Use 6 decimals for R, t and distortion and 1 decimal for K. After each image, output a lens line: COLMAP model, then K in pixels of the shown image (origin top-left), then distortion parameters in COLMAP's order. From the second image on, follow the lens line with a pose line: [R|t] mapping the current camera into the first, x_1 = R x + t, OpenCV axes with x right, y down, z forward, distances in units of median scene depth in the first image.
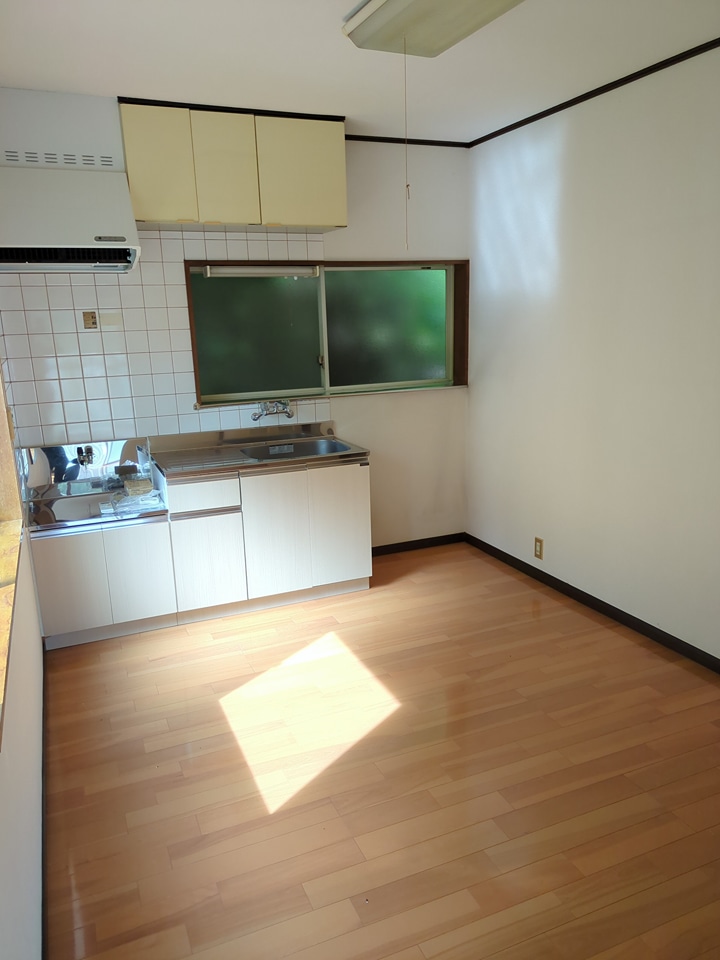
lens RADIAL K [[721.0, 0, 358.1], [0, 721.0, 489.1], [0, 0, 1]] dist [0.028221, -0.023424]
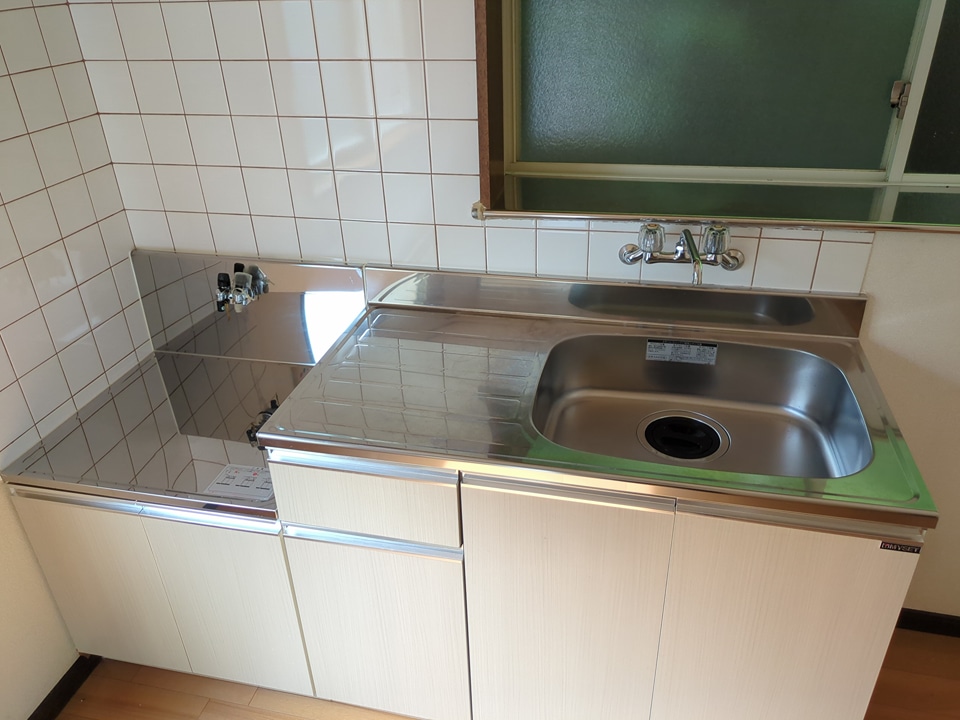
lens RADIAL K [[721.0, 0, 476.4], [0, 721.0, 354.5], [0, 0, 1]] dist [0.028221, -0.023424]
pose [[0.806897, 0.286448, -0.516590, 0.000838], [-0.132491, 0.940033, 0.314300, -0.160613], [0.575642, -0.185164, 0.796461, 0.657743]]
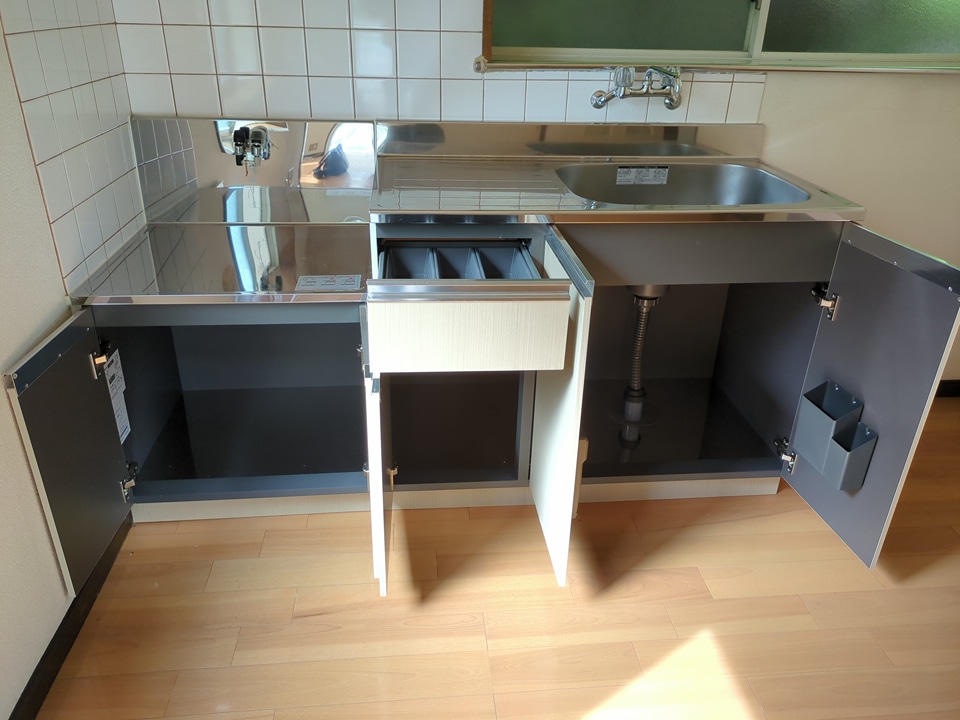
lens RADIAL K [[721.0, 0, 480.6], [0, 721.0, 360.7], [0, 0, 1]] dist [0.028221, -0.023424]
pose [[0.952946, 0.180990, -0.243179, -0.071001], [-0.122337, 0.963588, 0.237766, -0.039066], [0.277357, -0.196828, 0.940389, 0.504207]]
